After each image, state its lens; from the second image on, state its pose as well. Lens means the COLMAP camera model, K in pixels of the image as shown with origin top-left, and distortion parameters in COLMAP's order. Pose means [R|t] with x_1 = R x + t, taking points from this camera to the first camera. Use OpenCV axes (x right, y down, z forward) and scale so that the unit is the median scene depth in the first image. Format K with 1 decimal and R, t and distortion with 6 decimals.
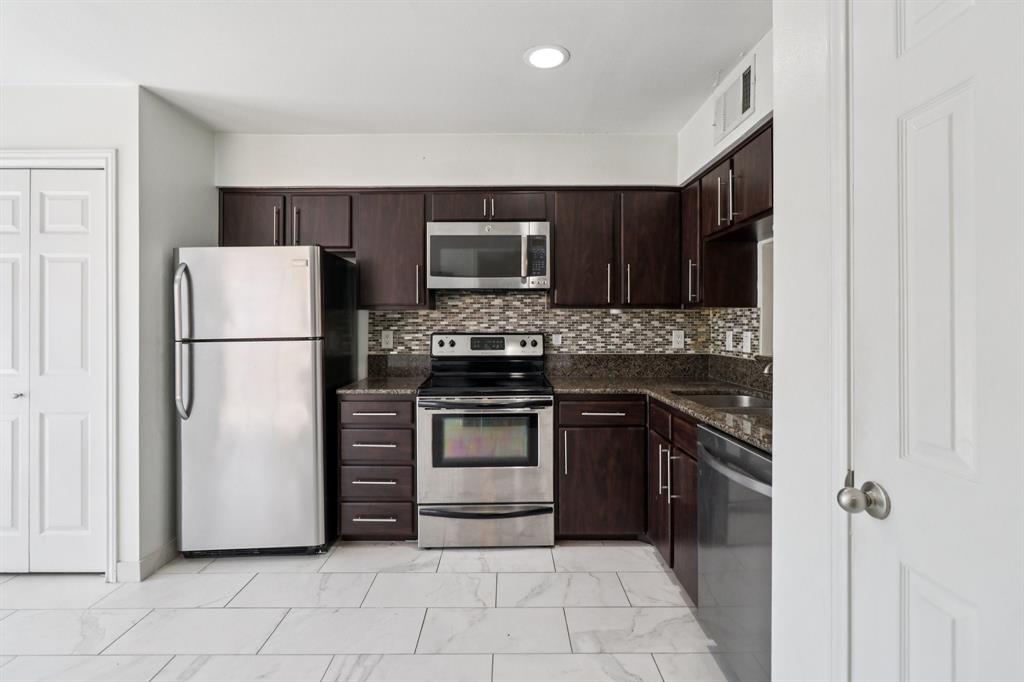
lens RADIAL K [[477.0, 0, 513.4], [0, 477.0, 323.8], [0, 0, 1]] dist [-0.001553, 0.002310]
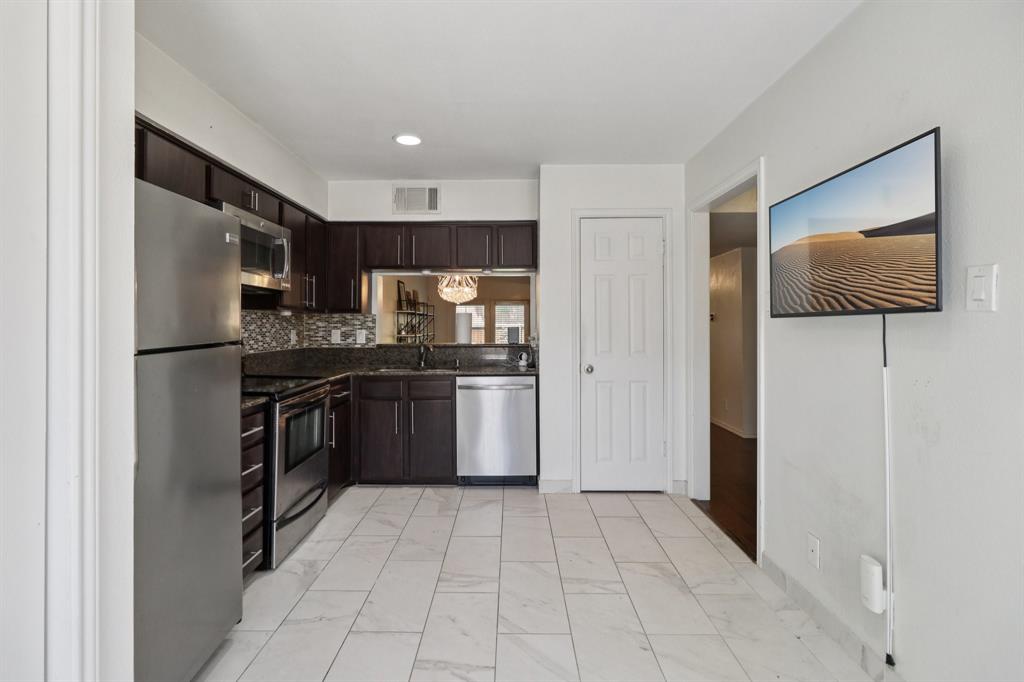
lens RADIAL K [[477.0, 0, 494.7], [0, 477.0, 322.7], [0, 0, 1]] dist [-0.001553, 0.002310]
pose [[0.054715, 0.006986, 0.998478, -0.985832], [0.000237, 0.999975, -0.007010, 0.004934], [-0.998502, 0.000620, 0.054712, 0.479424]]
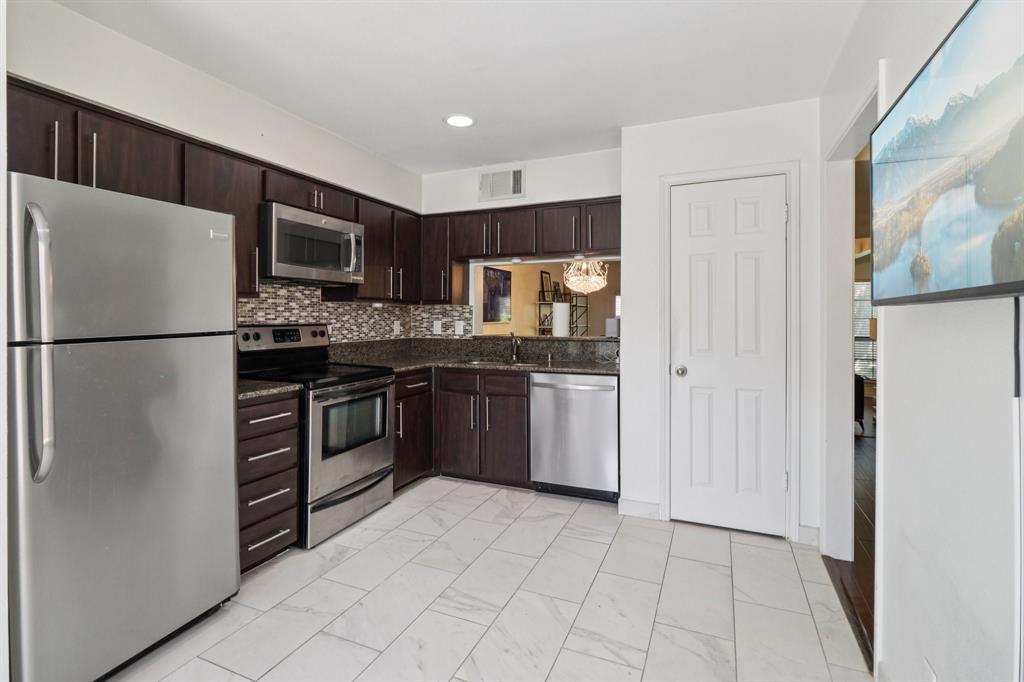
lens RADIAL K [[477.0, 0, 500.1], [0, 477.0, 317.7], [0, 0, 1]] dist [-0.001553, 0.002310]
pose [[0.428933, -0.000445, 0.903336, -0.811676], [-0.002257, 0.999996, 0.001564, 0.003568], [-0.903334, -0.002710, 0.428930, 0.223034]]
